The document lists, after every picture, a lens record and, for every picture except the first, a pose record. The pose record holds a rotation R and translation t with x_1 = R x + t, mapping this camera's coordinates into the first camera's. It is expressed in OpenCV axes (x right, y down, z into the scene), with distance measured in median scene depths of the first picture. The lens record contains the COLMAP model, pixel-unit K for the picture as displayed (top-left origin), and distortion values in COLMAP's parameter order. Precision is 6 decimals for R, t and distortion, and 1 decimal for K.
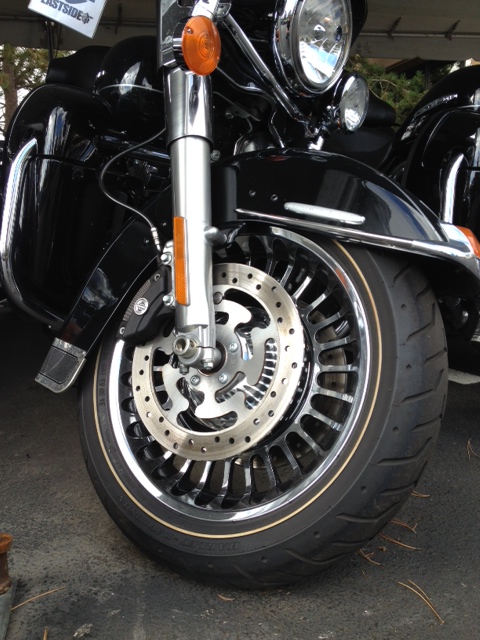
lens RADIAL K [[636.4, 0, 240.0], [0, 636.4, 320.0], [0, 0, 1]] dist [0.049541, -0.031572]
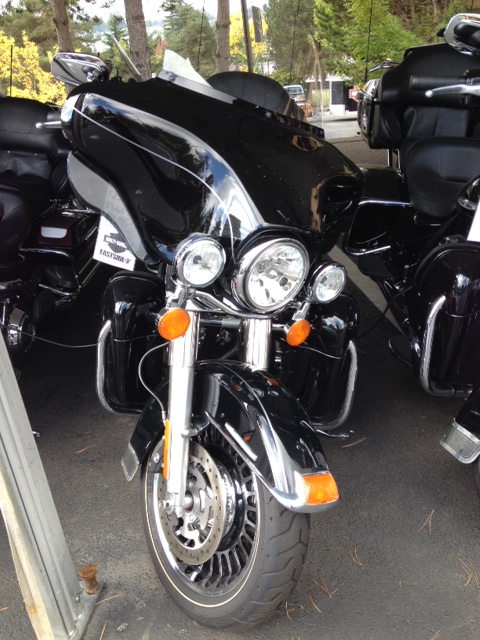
lens RADIAL K [[636.4, 0, 240.0], [0, 636.4, 320.0], [0, 0, 1]] dist [0.049541, -0.031572]
pose [[0.926495, 0.084927, -0.366599, 0.684789], [0.032689, 0.952355, 0.303236, -0.938095], [0.374885, -0.292930, 0.879576, -0.321389]]
